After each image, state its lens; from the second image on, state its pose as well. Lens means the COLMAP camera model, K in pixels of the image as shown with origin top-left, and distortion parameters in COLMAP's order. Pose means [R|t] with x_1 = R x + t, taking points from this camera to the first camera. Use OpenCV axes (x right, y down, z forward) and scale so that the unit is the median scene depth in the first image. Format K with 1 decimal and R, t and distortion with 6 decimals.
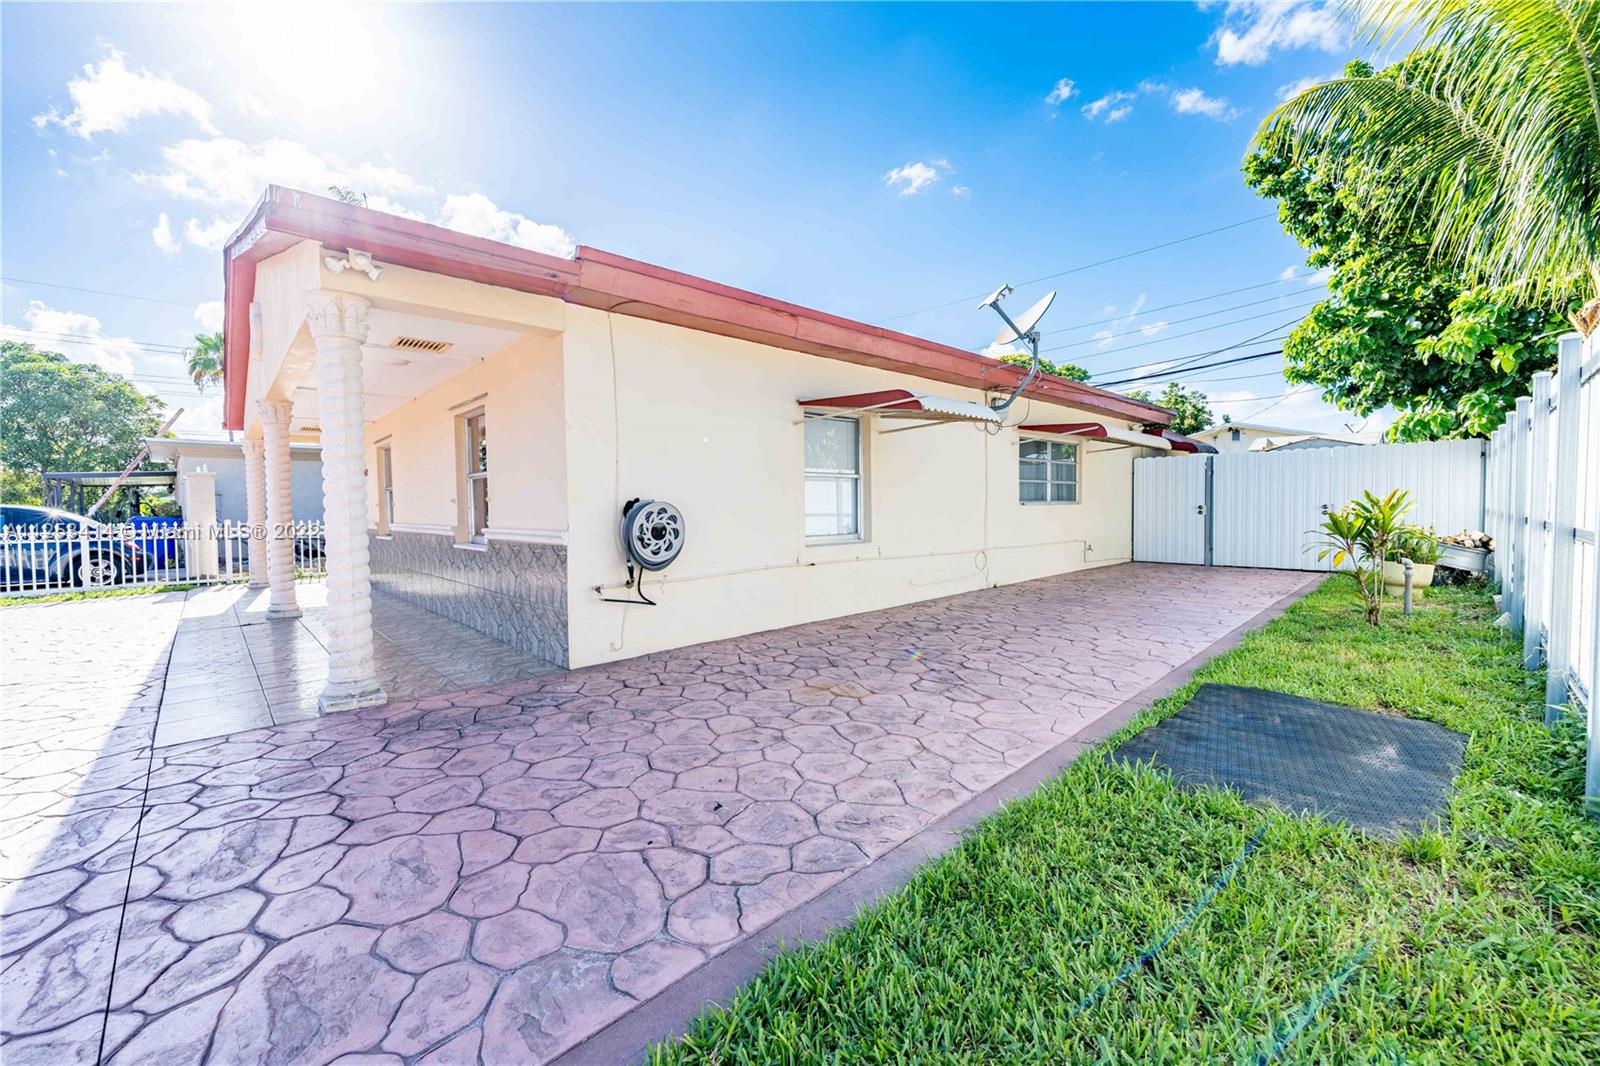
lens RADIAL K [[647.8, 0, 794.9], [0, 647.8, 533.2], [0, 0, 1]] dist [0.002116, -0.001230]
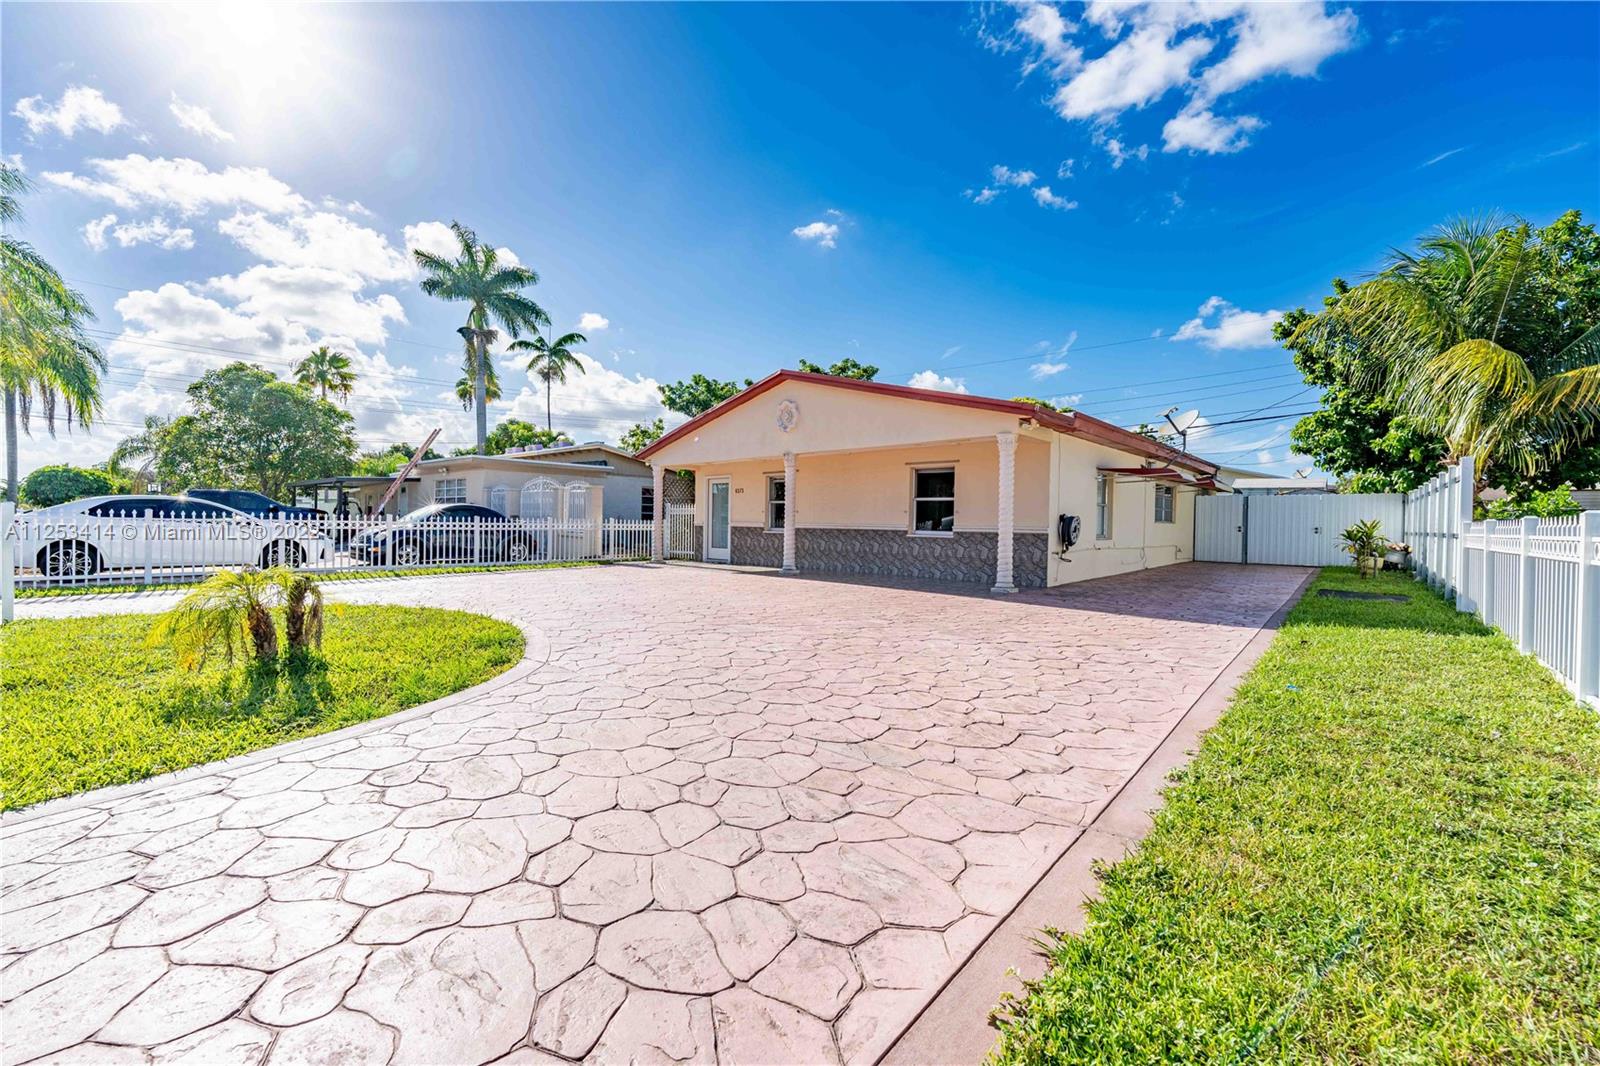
lens RADIAL K [[647.8, 0, 806.1], [0, 647.8, 531.9], [0, 0, 1]] dist [0.002116, -0.001230]
pose [[0.995823, 0.026541, 0.087365, -0.761833], [-0.024370, 0.999370, -0.025819, 0.050530], [-0.087995, 0.023582, 0.995842, -0.660366]]
